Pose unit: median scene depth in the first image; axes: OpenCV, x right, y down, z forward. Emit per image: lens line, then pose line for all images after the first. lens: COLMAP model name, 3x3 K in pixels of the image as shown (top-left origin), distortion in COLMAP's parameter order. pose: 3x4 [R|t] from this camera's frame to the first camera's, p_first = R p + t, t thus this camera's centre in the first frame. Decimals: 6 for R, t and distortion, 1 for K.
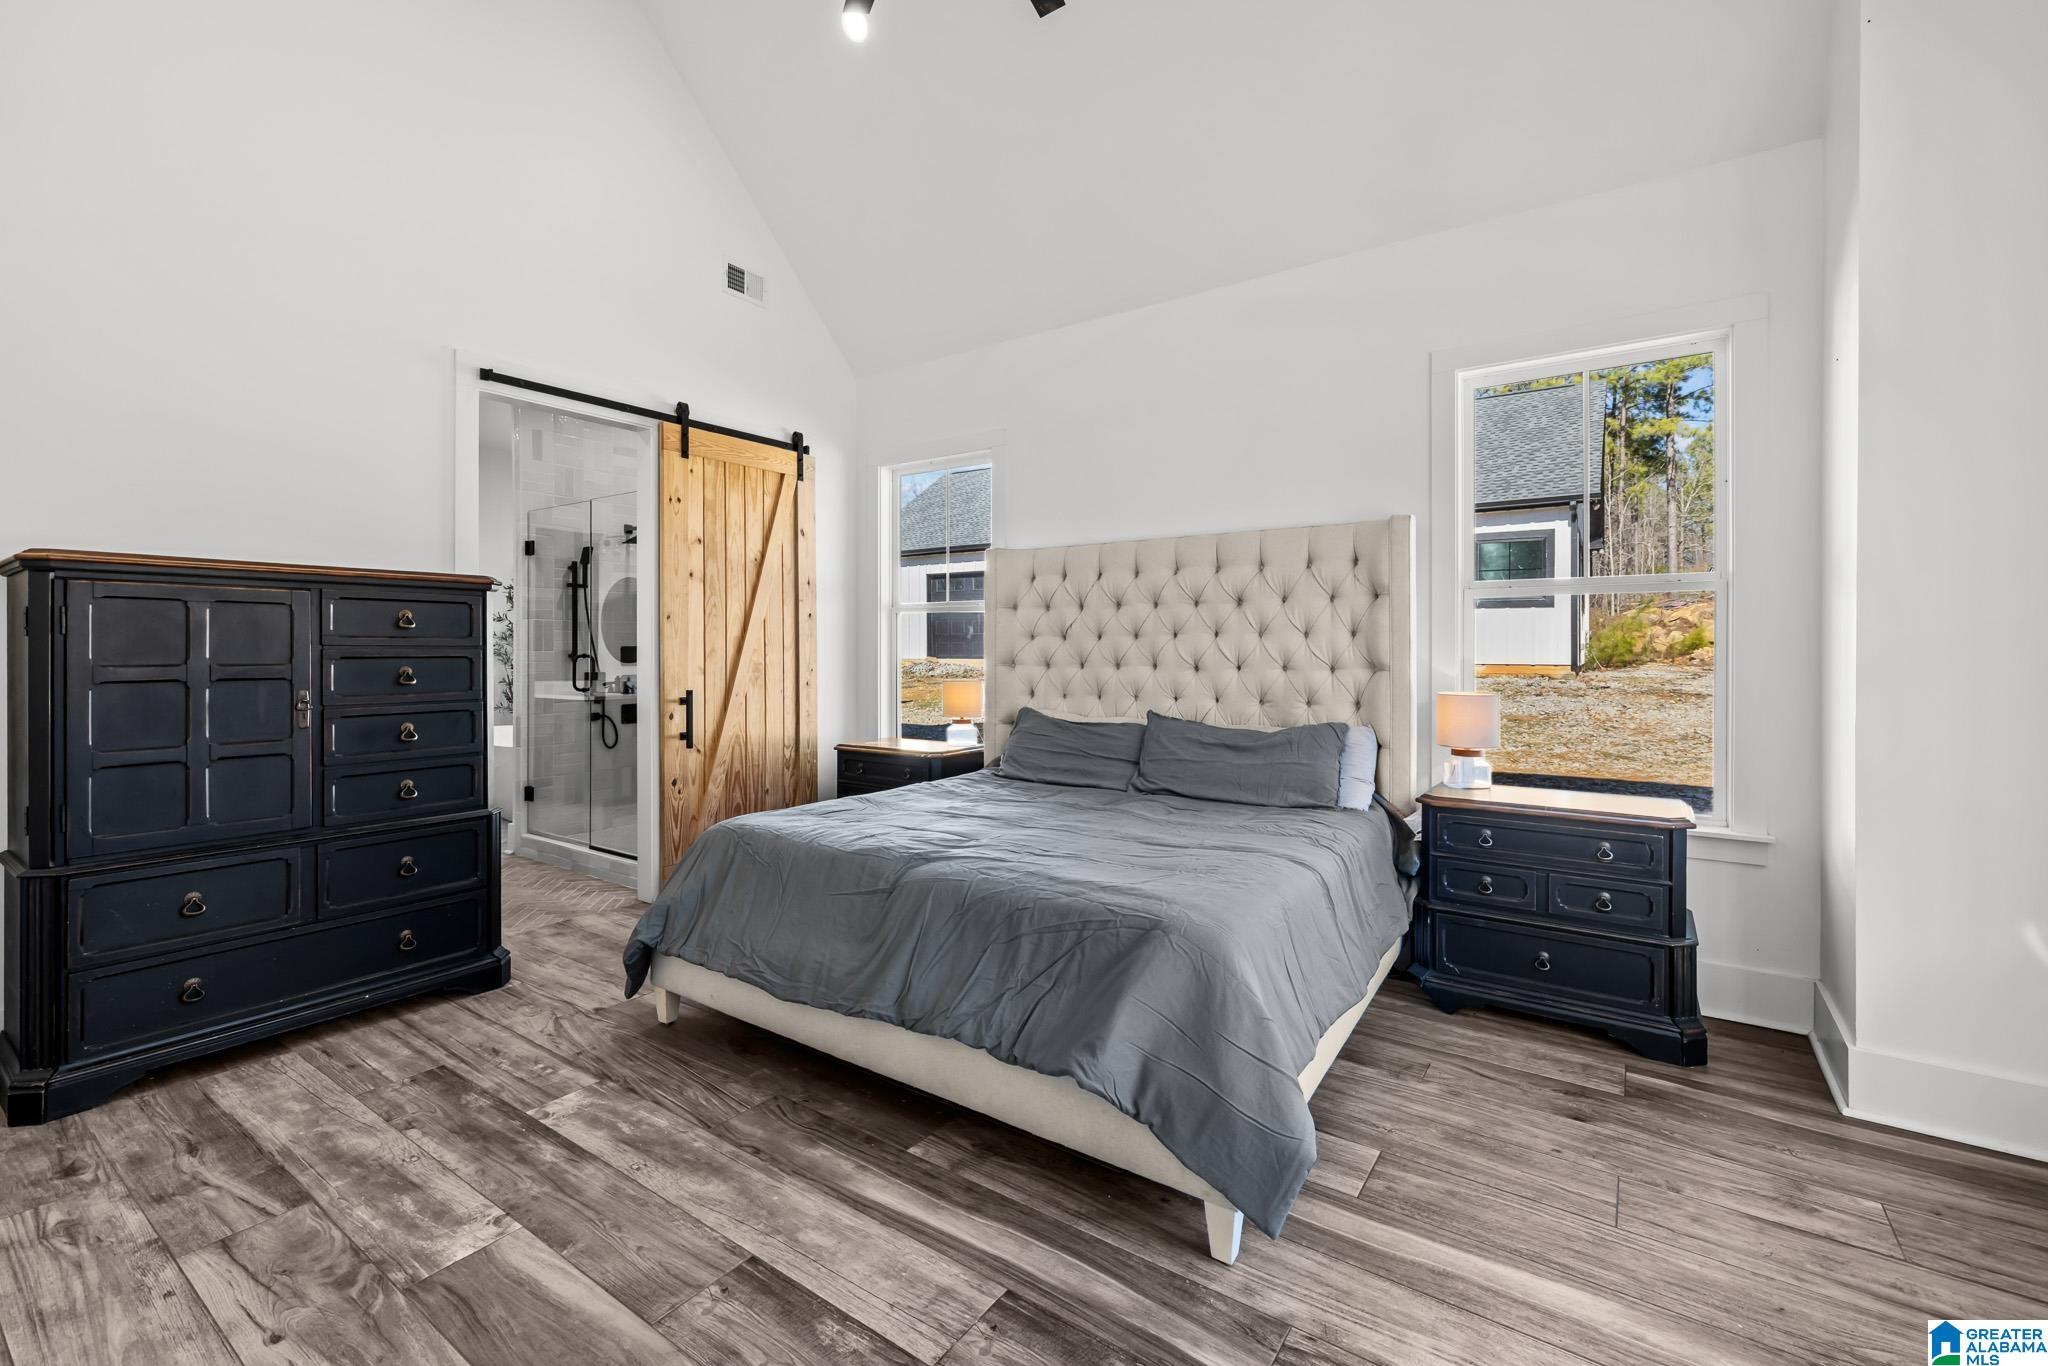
lens RADIAL K [[879.7, 0, 1028.3], [0, 879.7, 649.3], [0, 0, 1]] dist [0.000980, 0.000663]
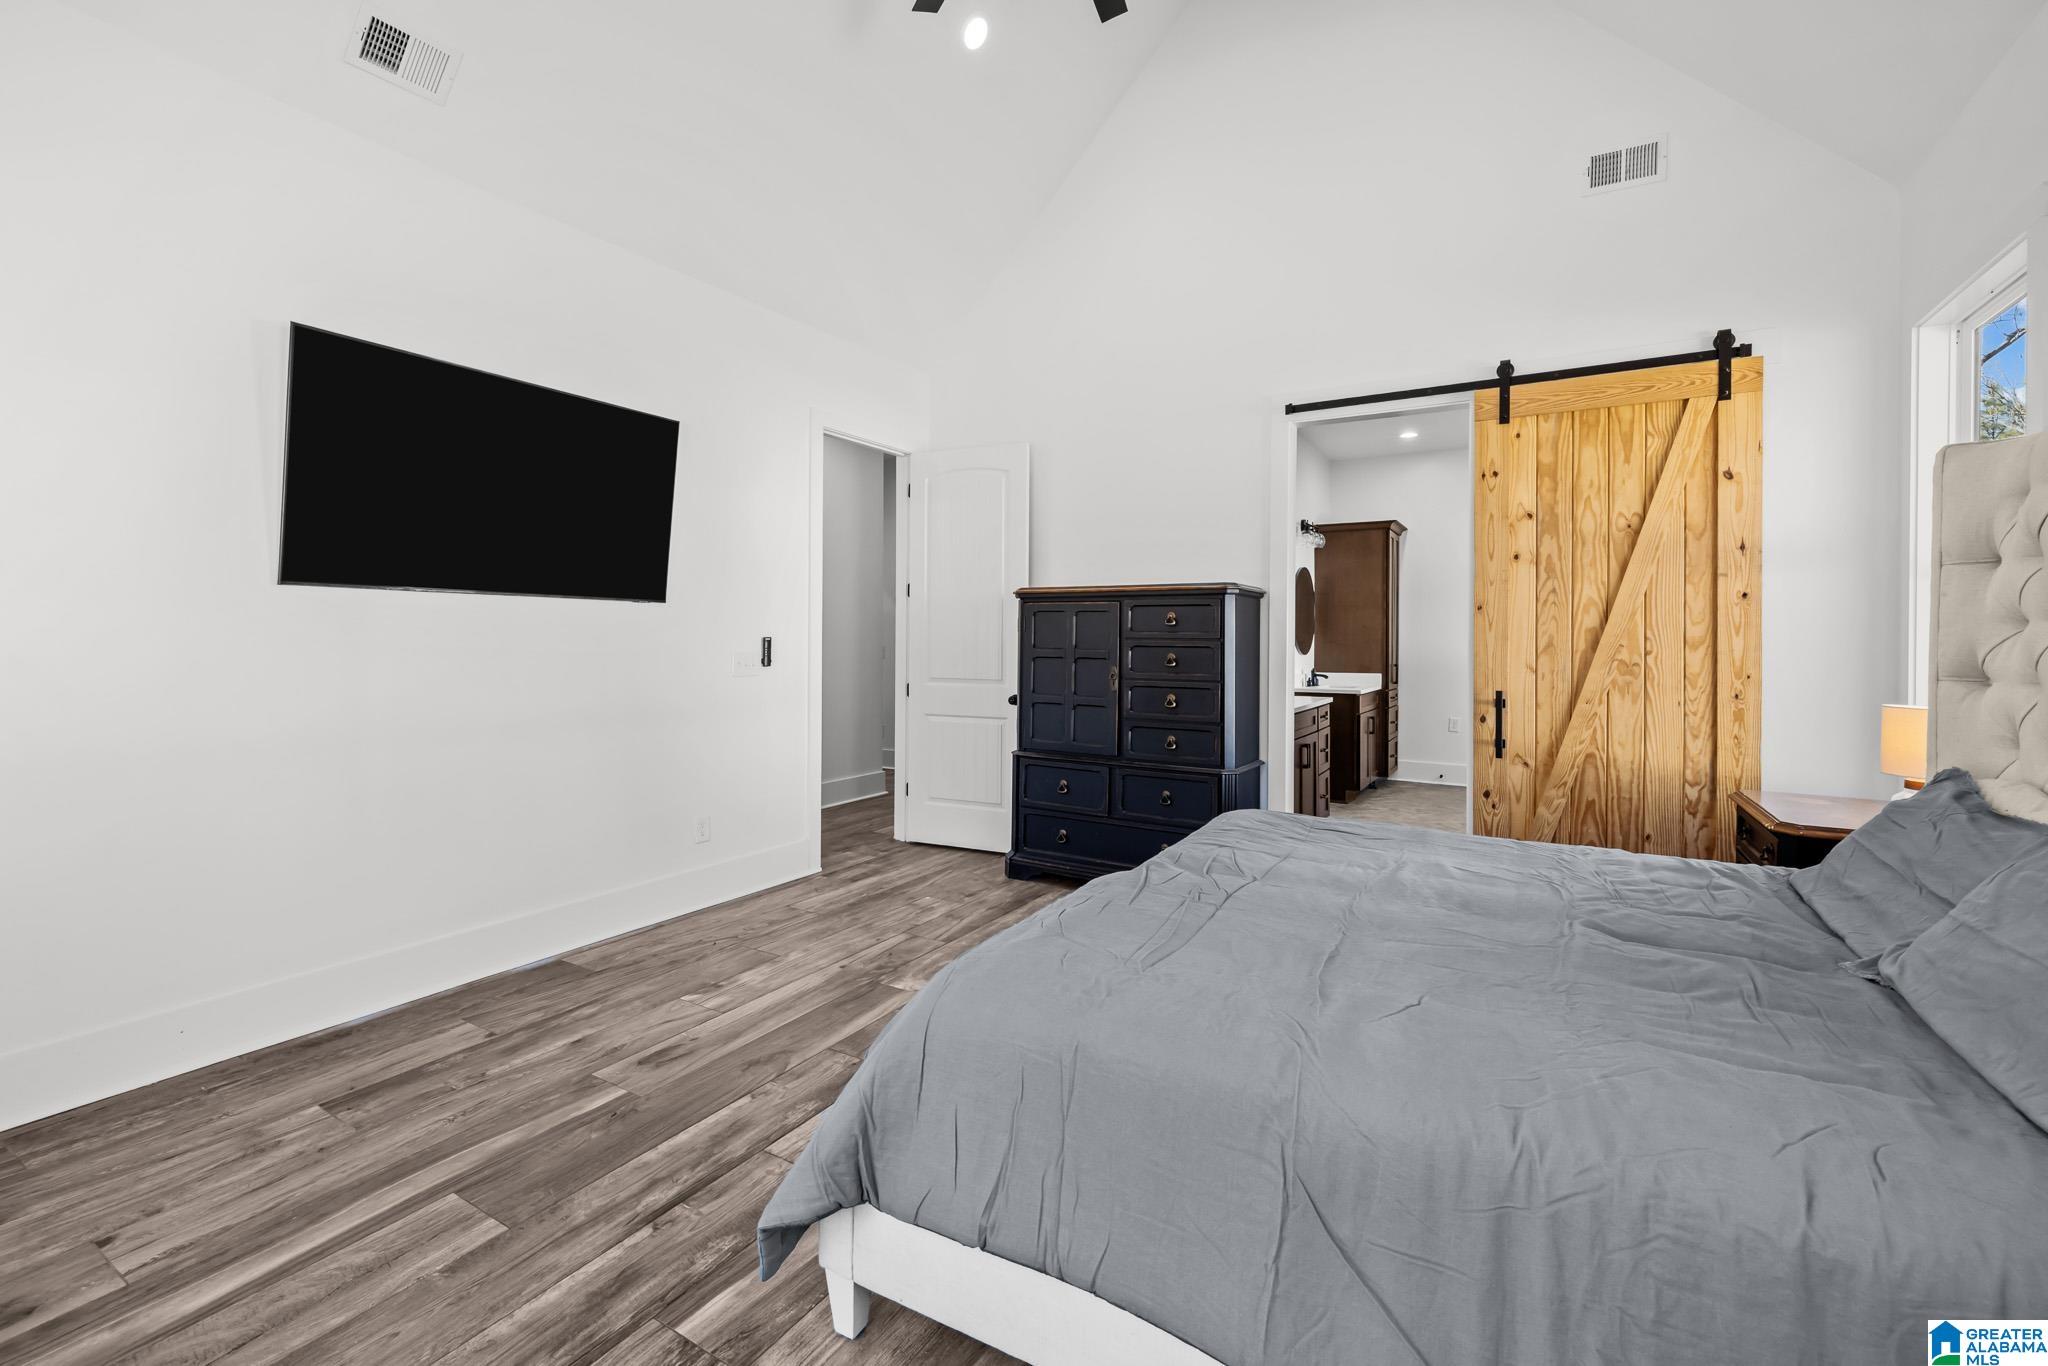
lens RADIAL K [[879.7, 0, 979.6], [0, 879.7, 636.3], [0, 0, 1]] dist [0.000980, 0.000663]
pose [[0.046905, -0.005393, -0.998885, 0.450713], [-0.010021, 0.999933, -0.005869, 0.003109], [0.998849, 0.010285, 0.046848, 0.440062]]
